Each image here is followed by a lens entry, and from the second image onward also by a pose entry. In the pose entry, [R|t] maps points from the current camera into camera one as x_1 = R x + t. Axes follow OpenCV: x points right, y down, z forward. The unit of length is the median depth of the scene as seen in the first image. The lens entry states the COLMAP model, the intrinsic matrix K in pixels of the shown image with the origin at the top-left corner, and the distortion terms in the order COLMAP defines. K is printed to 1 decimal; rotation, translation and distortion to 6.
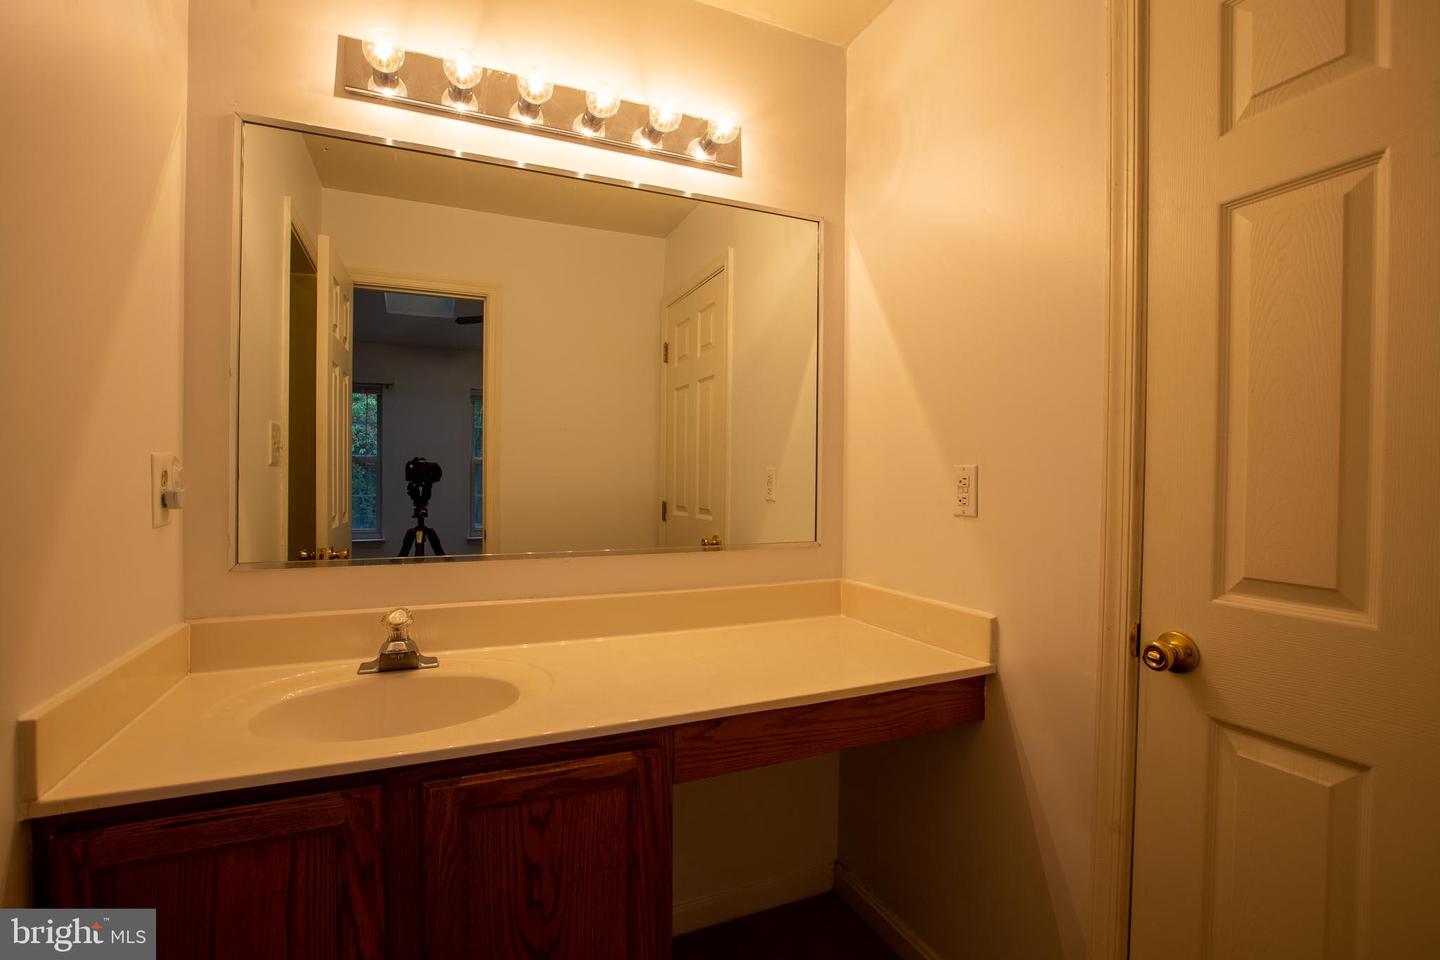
lens RADIAL K [[660.8, 0, 720.0], [0, 660.8, 480.0], [0, 0, 1]] dist [-0.054347, 0.018702]
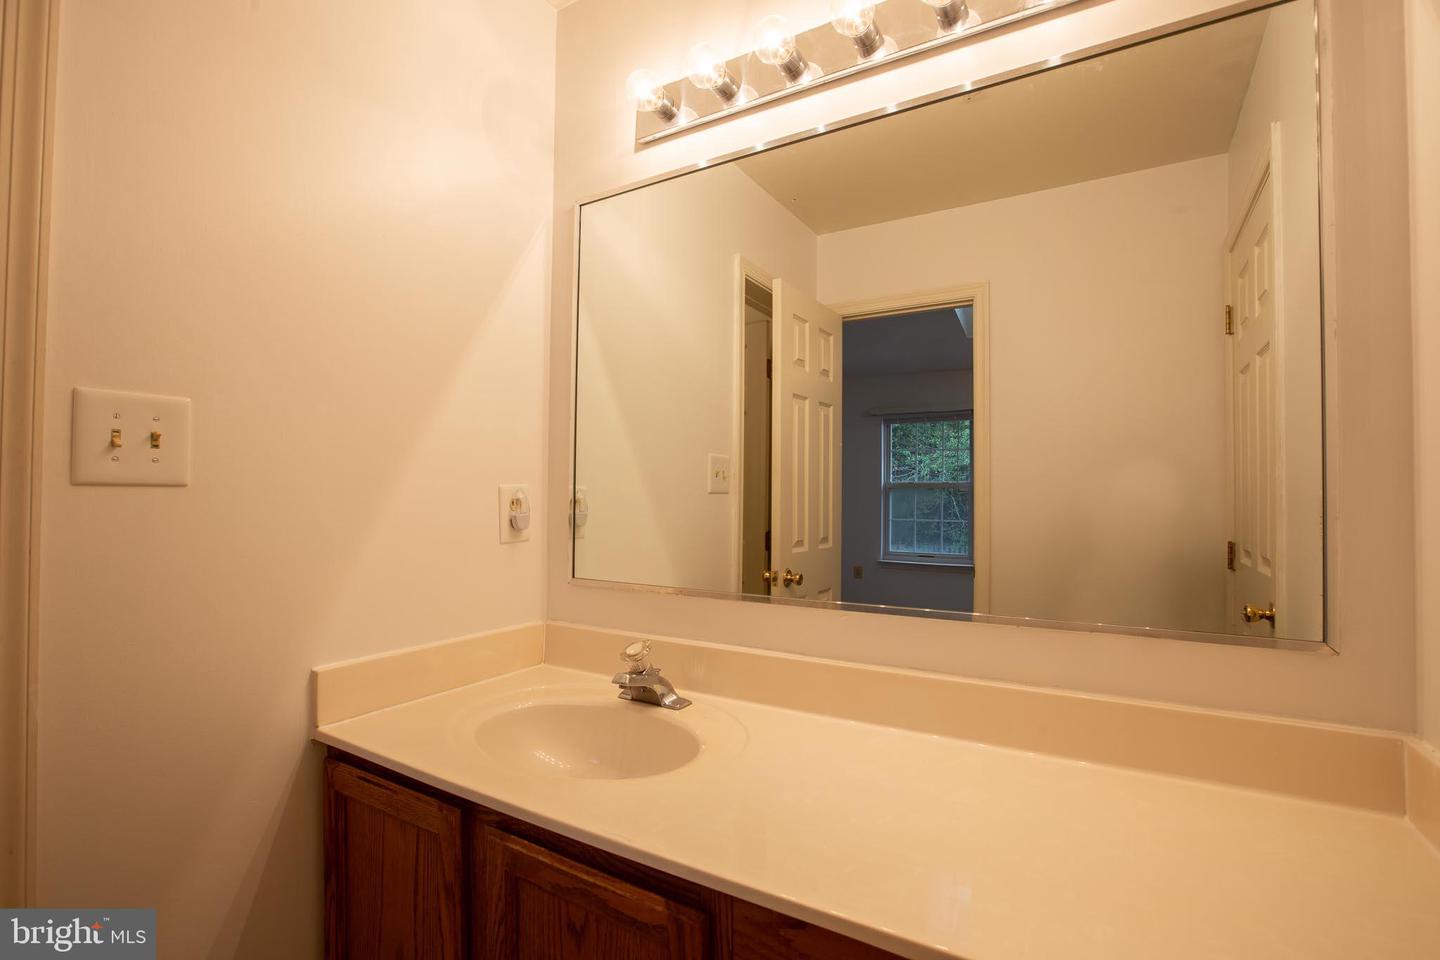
lens RADIAL K [[660.8, 0, 720.0], [0, 660.8, 480.0], [0, 0, 1]] dist [-0.054347, 0.018702]
pose [[0.576620, -0.024839, -0.816635, 0.405033], [-0.007866, 0.999323, -0.035950, -0.006968], [0.816974, 0.027153, 0.576034, 0.545226]]
